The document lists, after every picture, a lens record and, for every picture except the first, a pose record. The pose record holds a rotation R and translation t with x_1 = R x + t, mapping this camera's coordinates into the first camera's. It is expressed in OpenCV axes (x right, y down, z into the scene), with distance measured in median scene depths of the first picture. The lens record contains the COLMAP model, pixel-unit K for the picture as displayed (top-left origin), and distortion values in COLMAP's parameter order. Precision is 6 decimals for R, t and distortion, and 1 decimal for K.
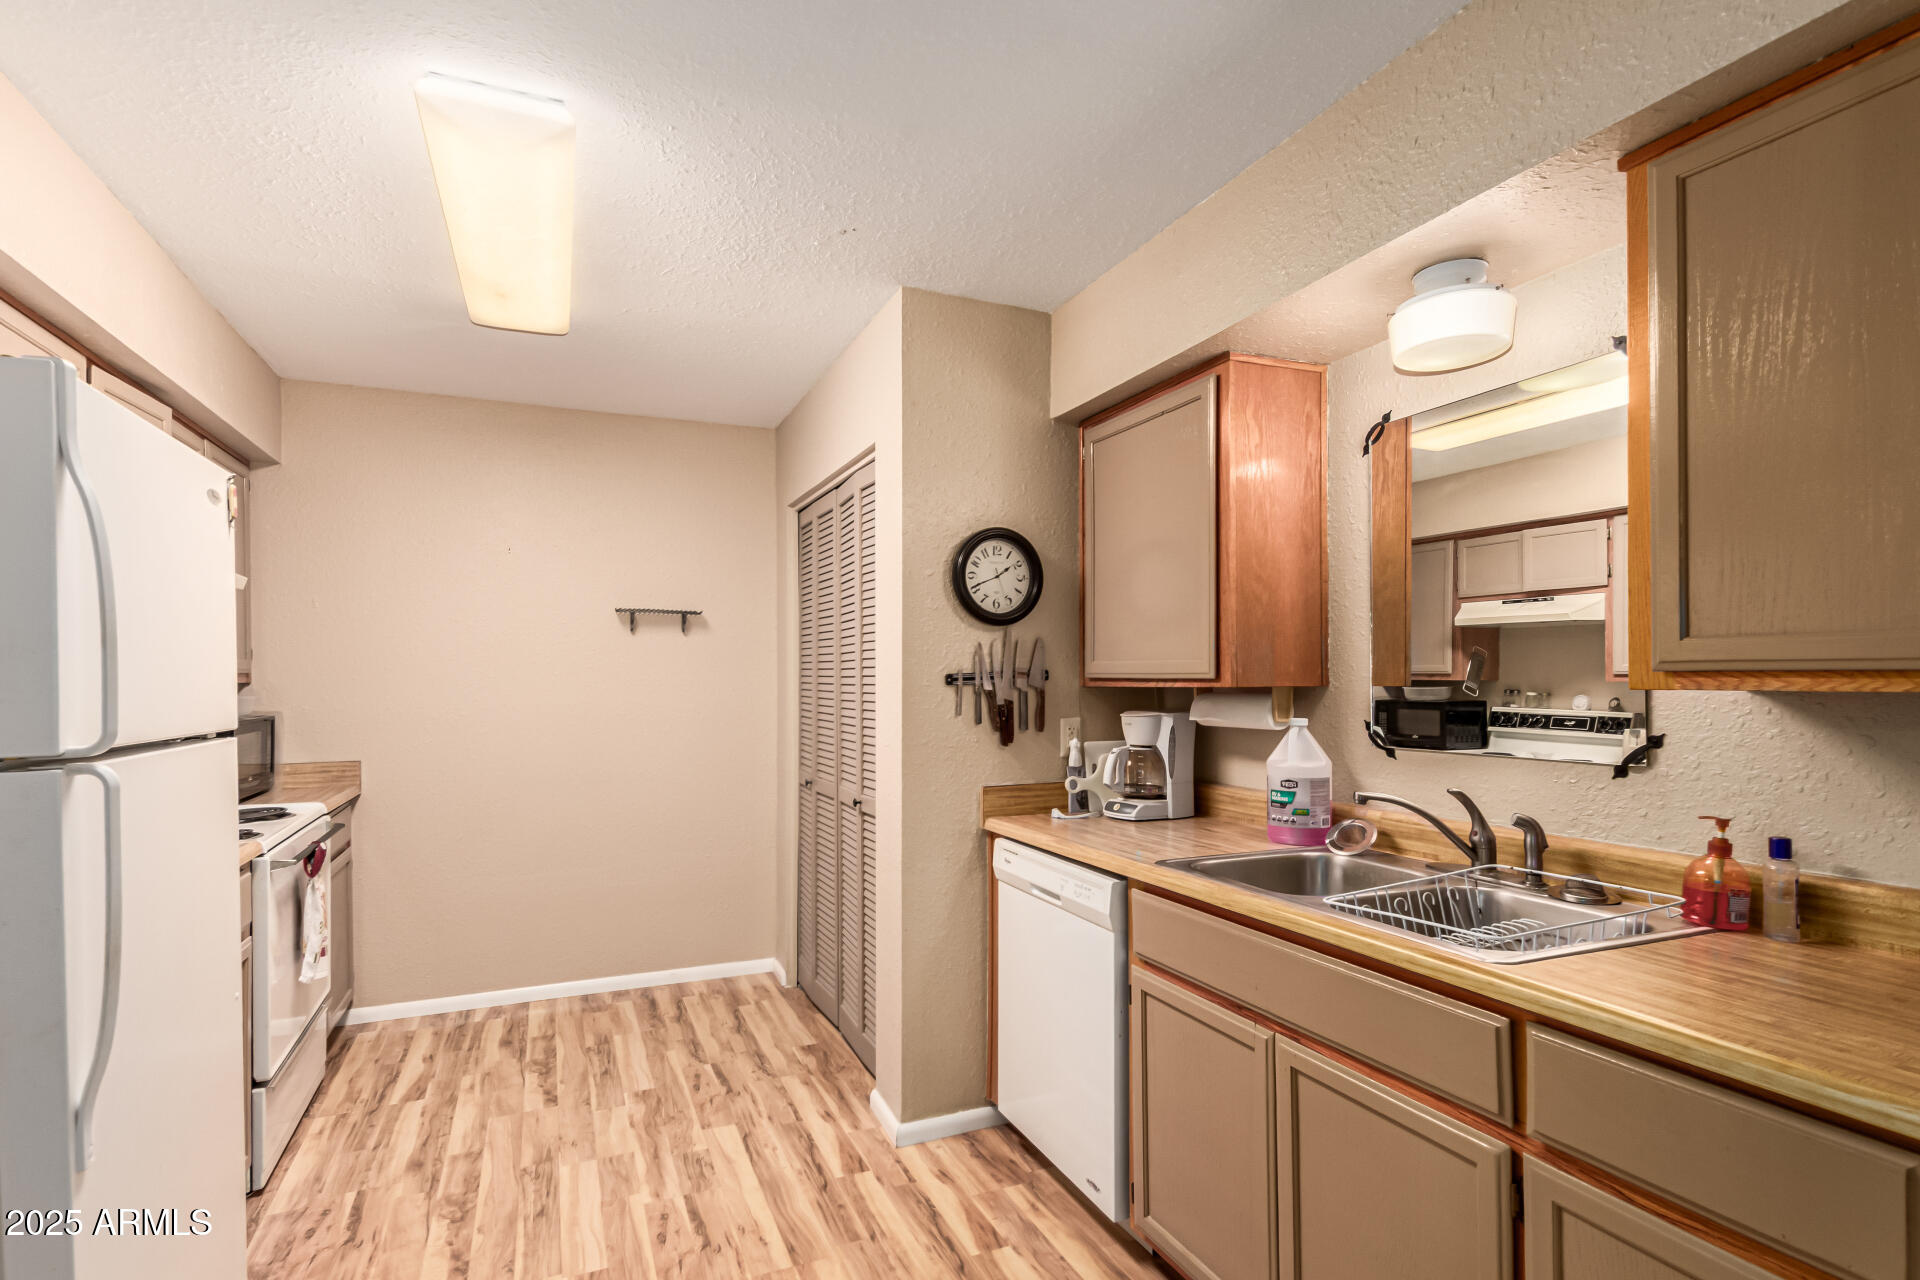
lens RADIAL K [[946.4, 0, 953.6], [0, 946.4, 675.4], [0, 0, 1]] dist [0.013067, -0.000532]
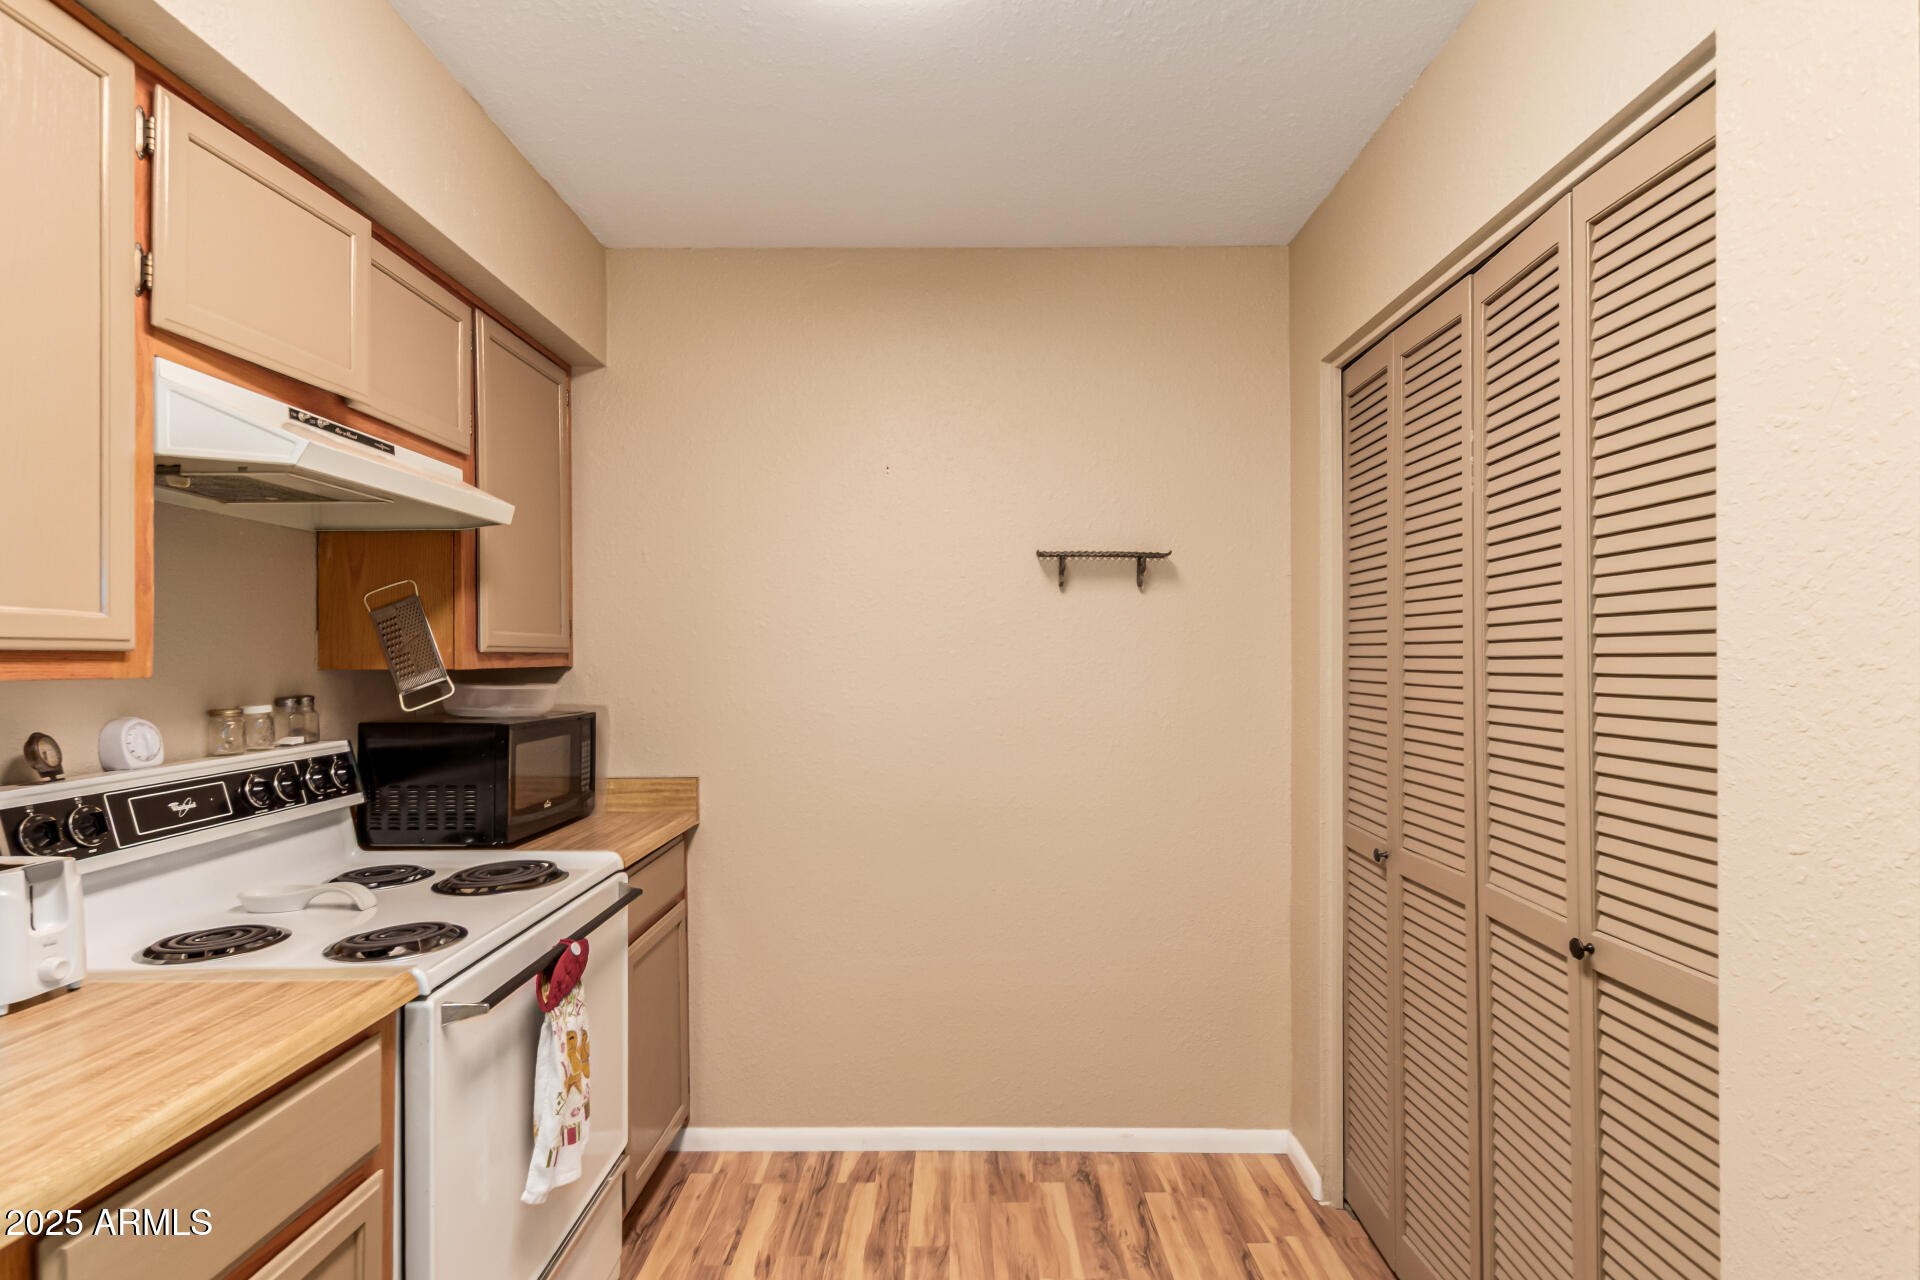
lens RADIAL K [[946.4, 0, 960.0], [0, 946.4, 647.3], [0, 0, 1]] dist [0.013067, -0.000532]
pose [[0.920114, -0.005358, -0.391614, -0.163352], [0.000176, 0.999912, -0.013266, 0.002304], [0.391650, 0.012137, 0.920034, 0.415335]]
